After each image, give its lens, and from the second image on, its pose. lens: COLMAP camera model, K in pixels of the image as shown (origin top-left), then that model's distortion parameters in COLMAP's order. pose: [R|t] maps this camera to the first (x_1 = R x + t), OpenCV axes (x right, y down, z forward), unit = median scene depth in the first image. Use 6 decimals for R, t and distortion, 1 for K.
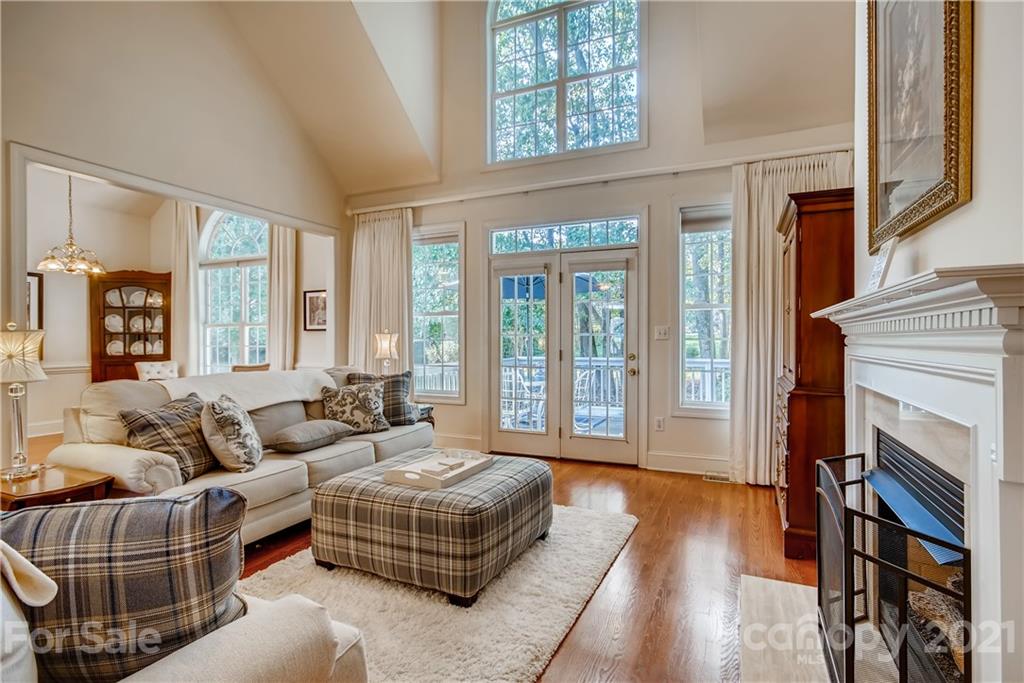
lens RADIAL K [[513.1, 0, 514.9], [0, 513.1, 344.3], [0, 0, 1]] dist [-0.001120, 0.007640]
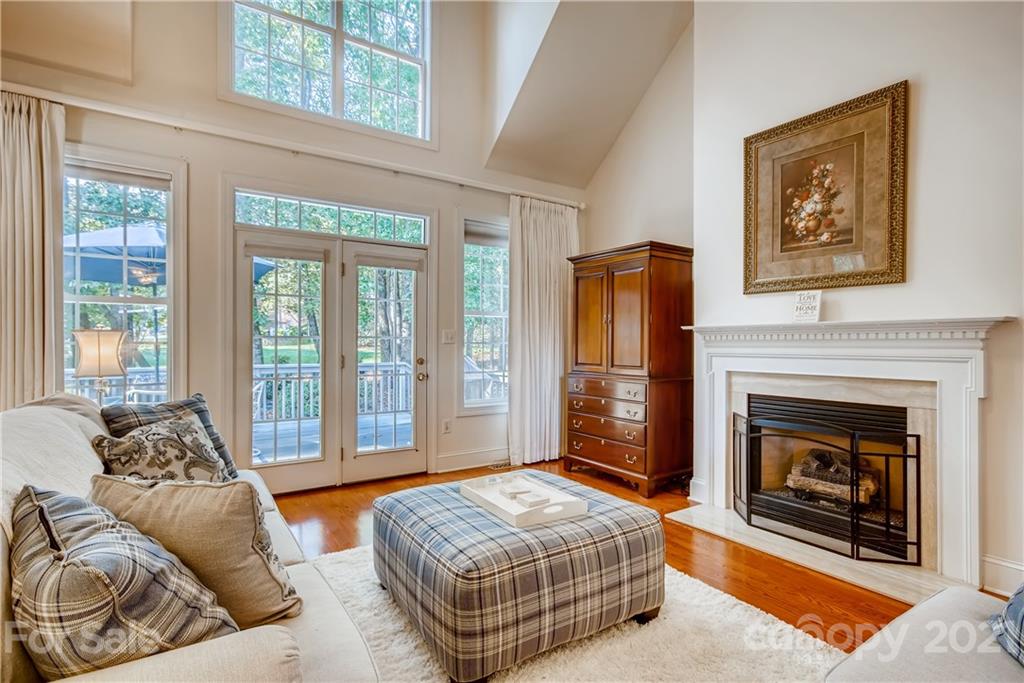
lens RADIAL K [[513.1, 0, 521.1], [0, 513.1, 347.1], [0, 0, 1]] dist [-0.001120, 0.007640]
pose [[0.516738, -0.002629, 0.856140, -0.513826], [0.003401, 0.999994, 0.001018, -0.002439], [-0.856137, 0.002386, 0.516744, 0.343163]]
